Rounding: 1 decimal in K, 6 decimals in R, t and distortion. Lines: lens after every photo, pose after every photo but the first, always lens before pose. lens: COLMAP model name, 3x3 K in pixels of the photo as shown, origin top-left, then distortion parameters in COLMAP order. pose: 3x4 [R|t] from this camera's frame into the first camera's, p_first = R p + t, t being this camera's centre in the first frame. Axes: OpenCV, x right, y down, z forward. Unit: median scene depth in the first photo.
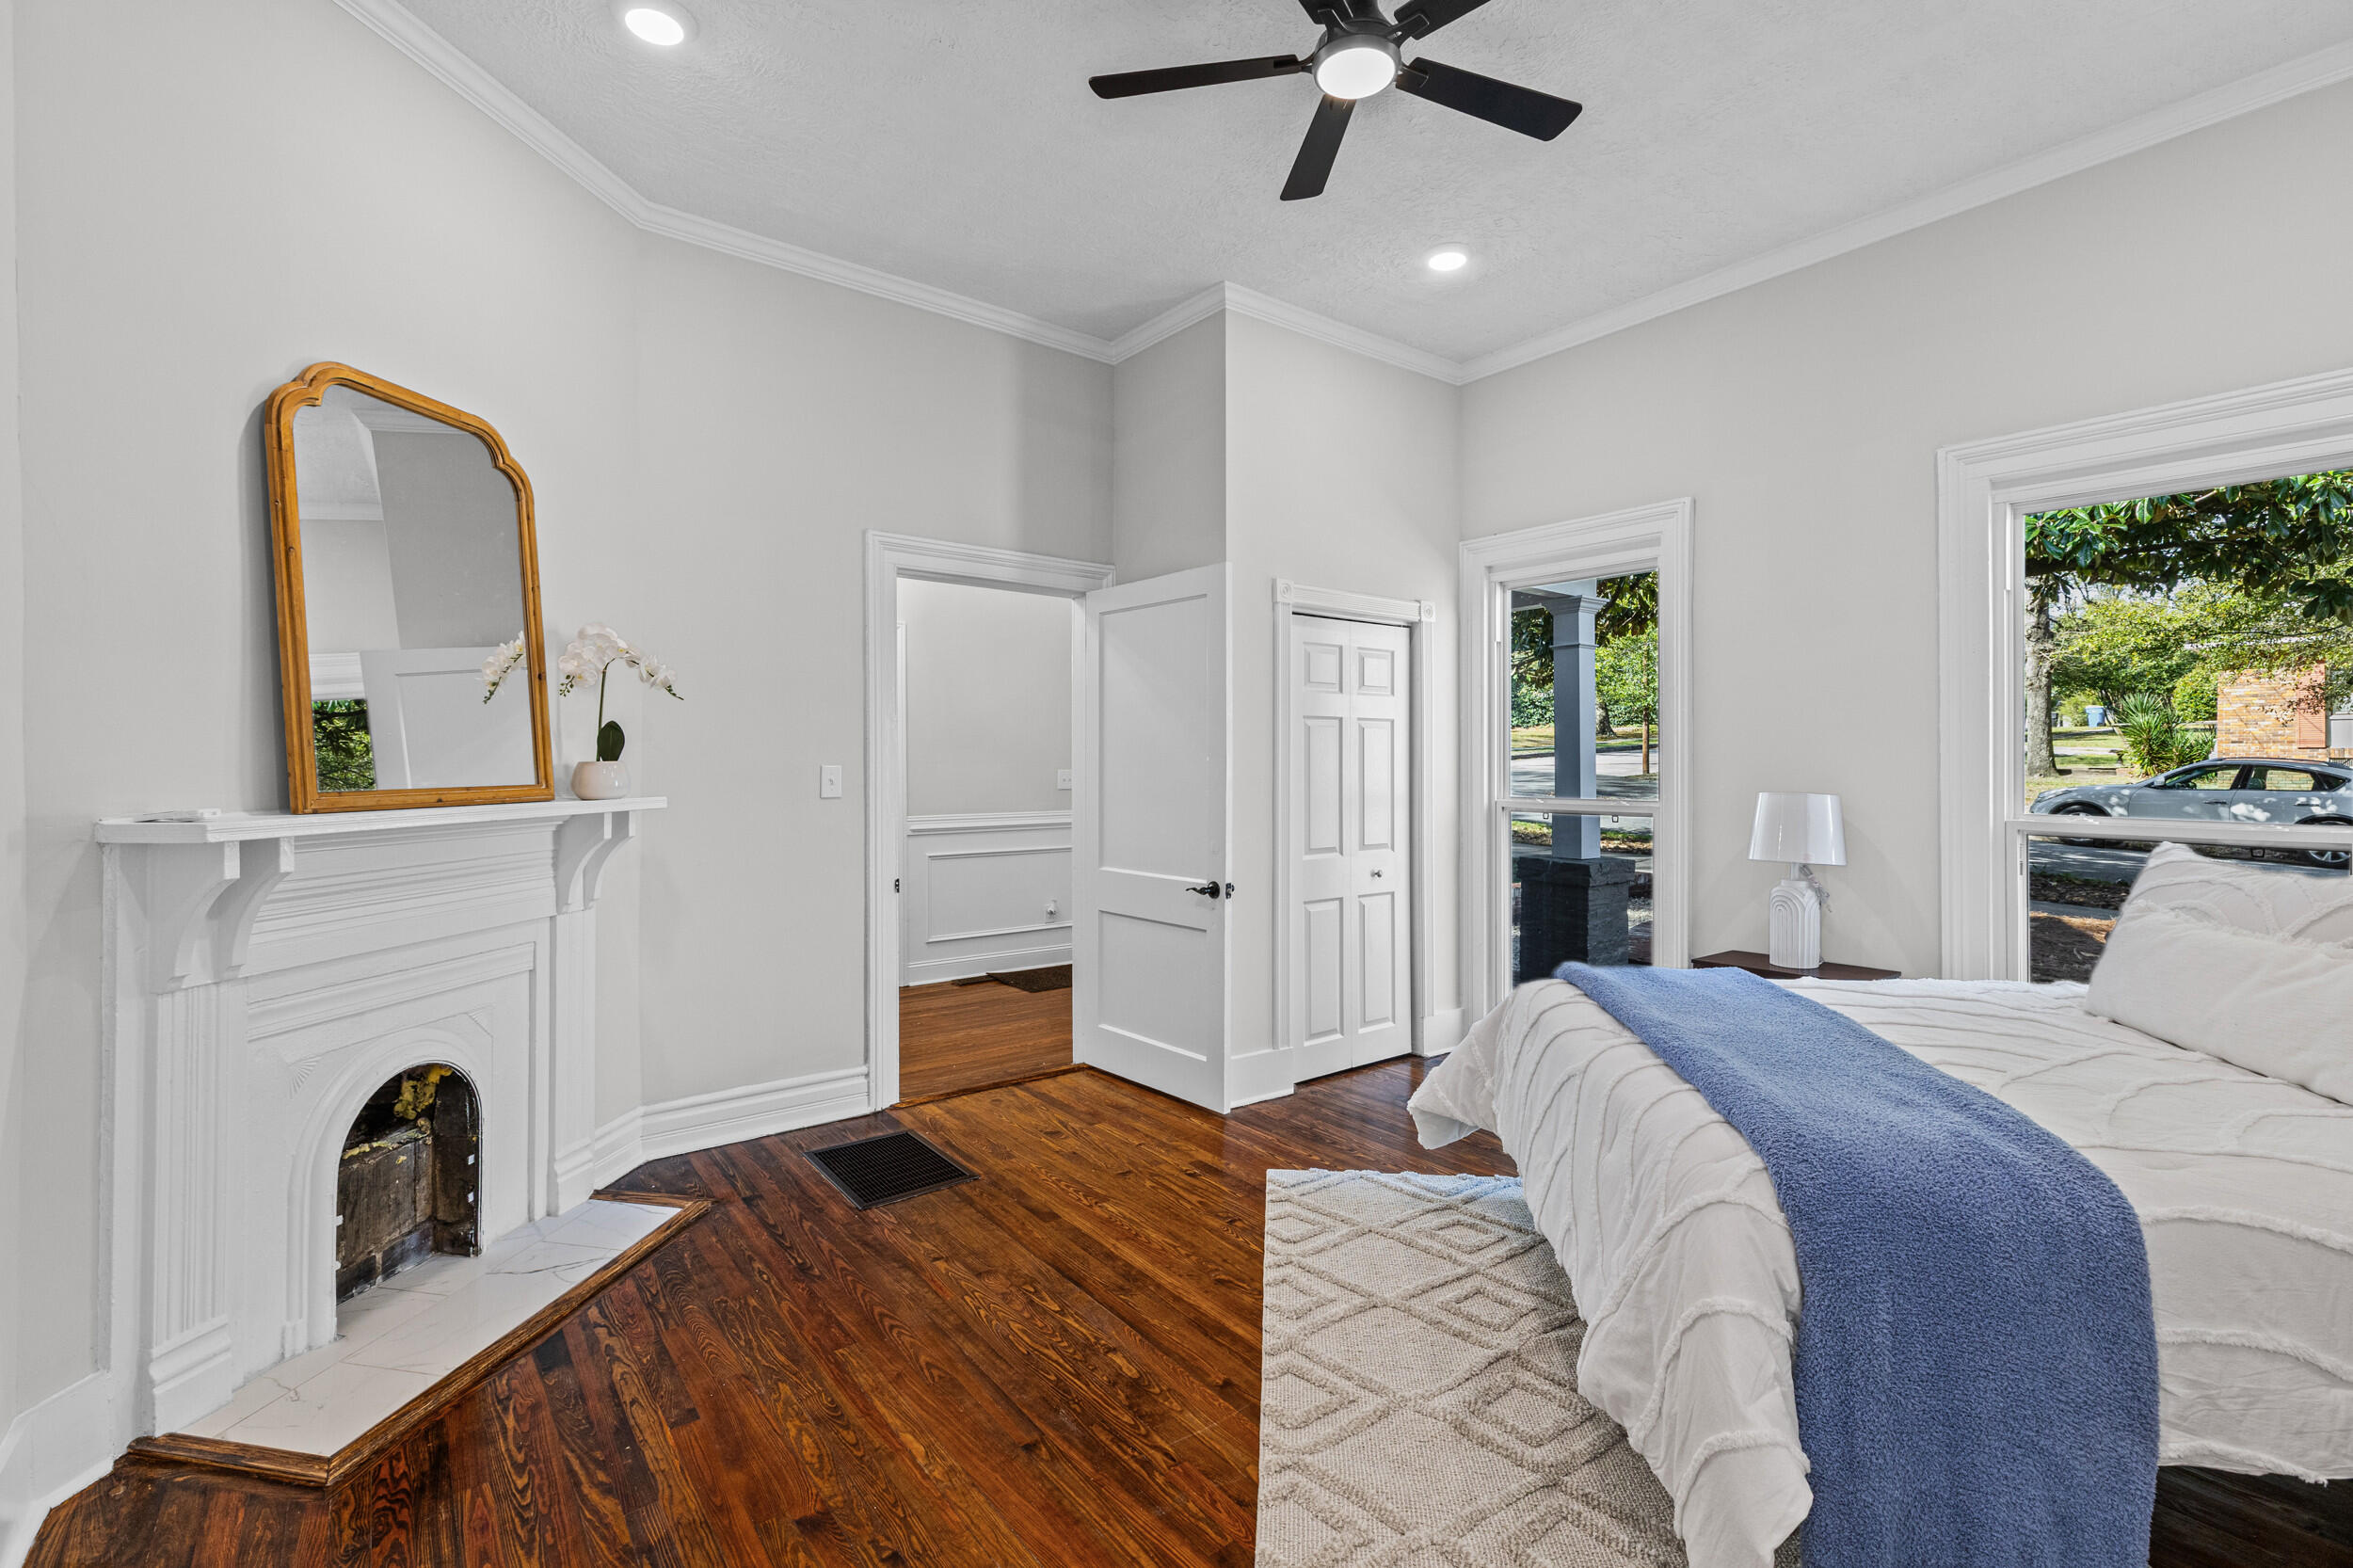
lens RADIAL K [[1078.9, 0, 1178.8], [0, 1078.9, 773.8], [0, 0, 1]] dist [0.013674, -0.001816]
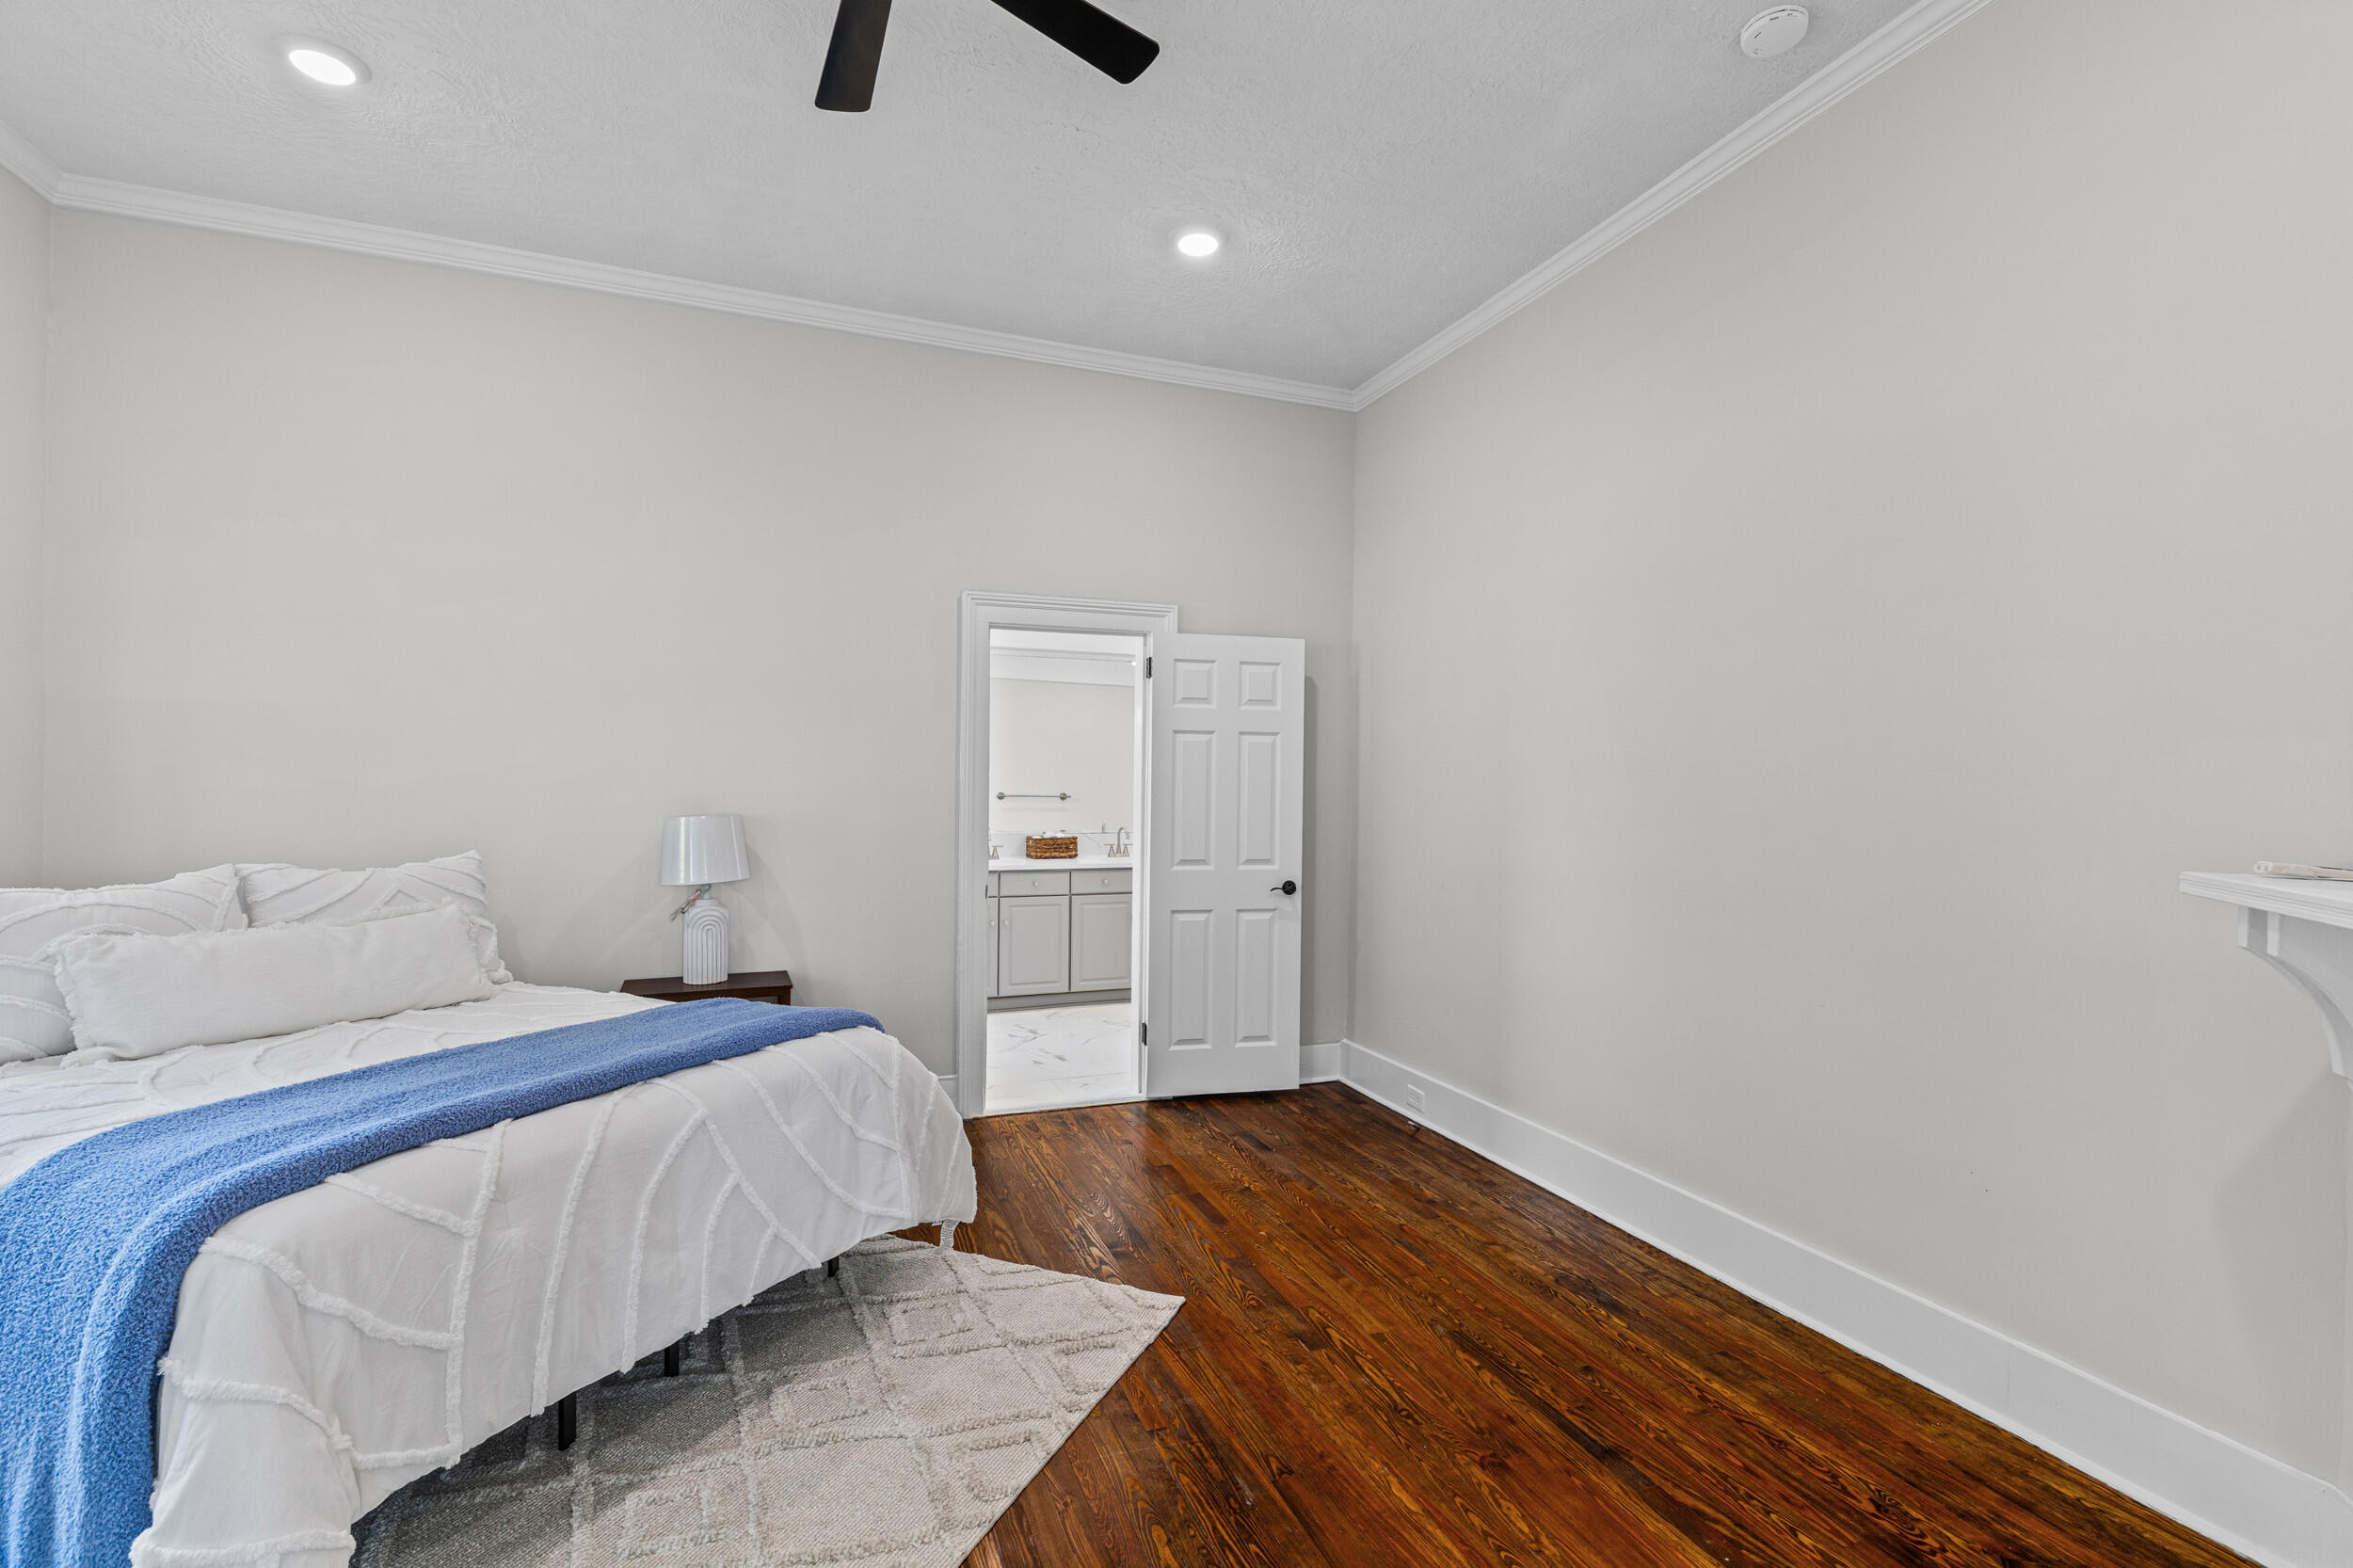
lens RADIAL K [[1078.9, 0, 1163.5], [0, 1078.9, 784.1], [0, 0, 1]] dist [0.013674, -0.001816]
pose [[-0.957924, -0.008873, 0.286884, -0.314548], [-0.009978, 0.999947, -0.002392, -0.016401], [-0.286848, -0.005154, -0.957962, 2.026676]]
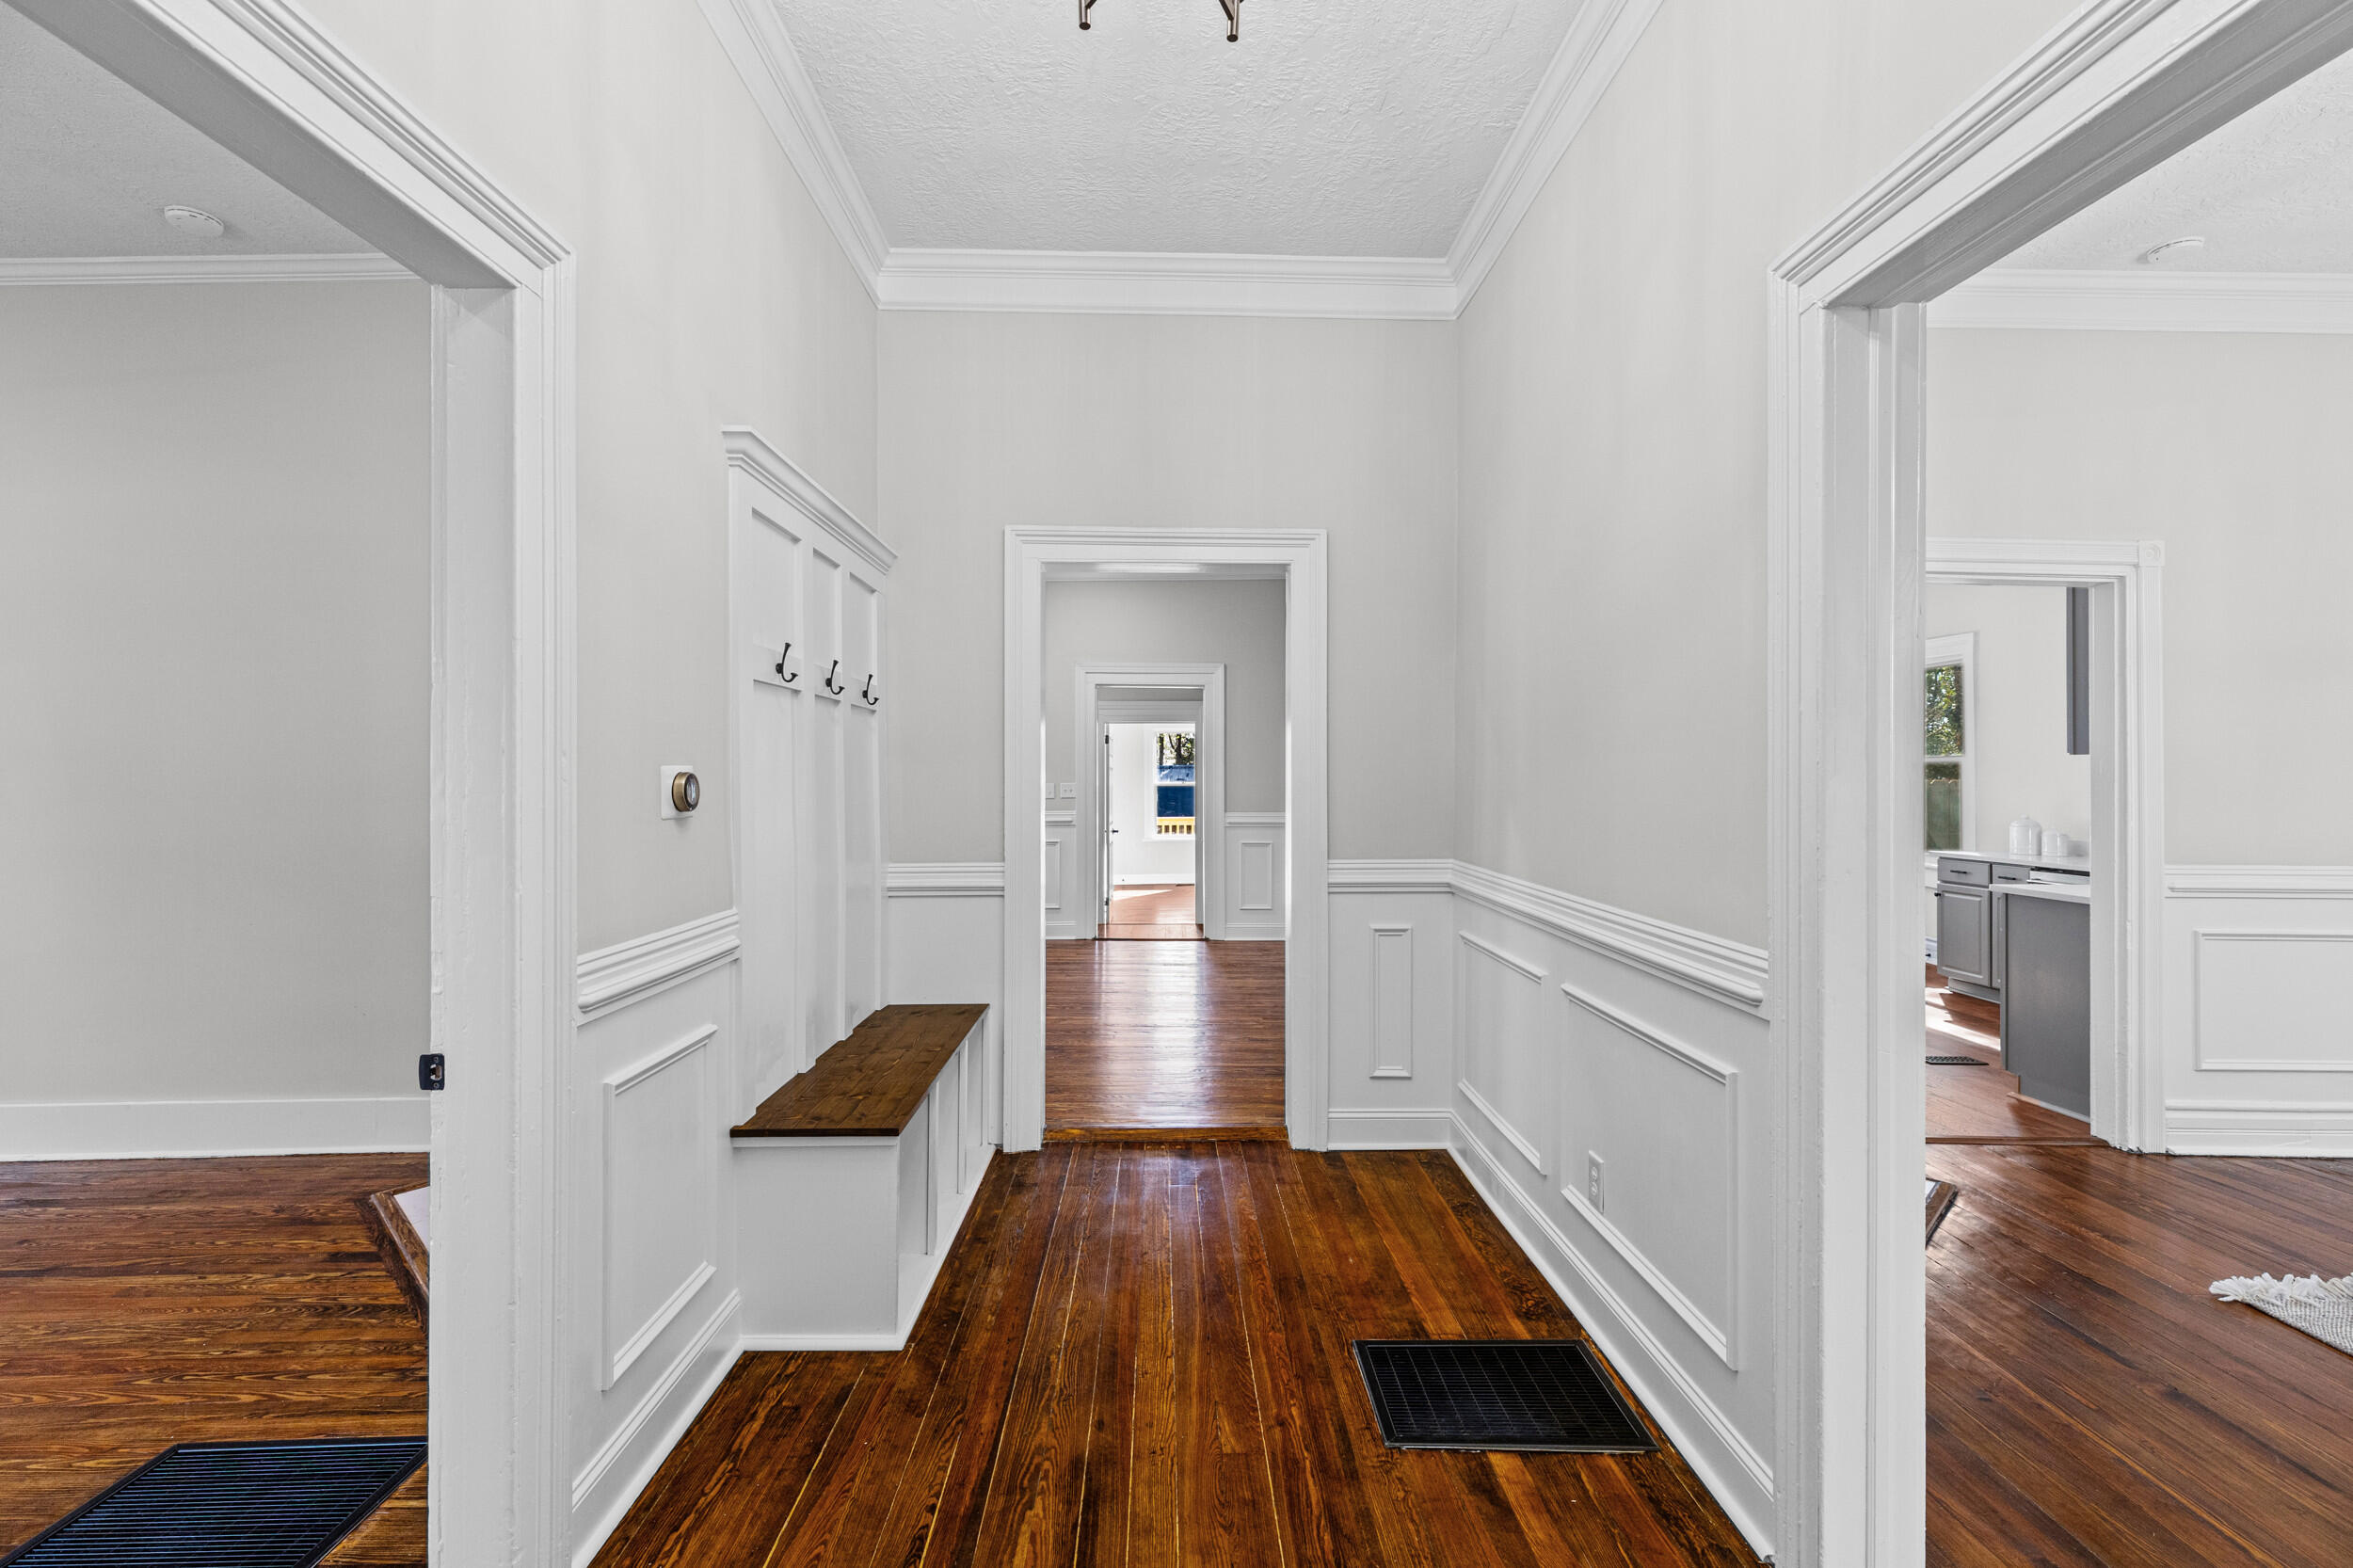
lens RADIAL K [[1078.9, 0, 1167.8], [0, 1078.9, 775.8], [0, 0, 1]] dist [0.013674, -0.001816]
pose [[-0.613296, -0.002857, -0.789848, -0.207456], [-0.001691, 0.999996, -0.002305, 0.009631], [0.789851, -0.000078, -0.613299, 2.839501]]
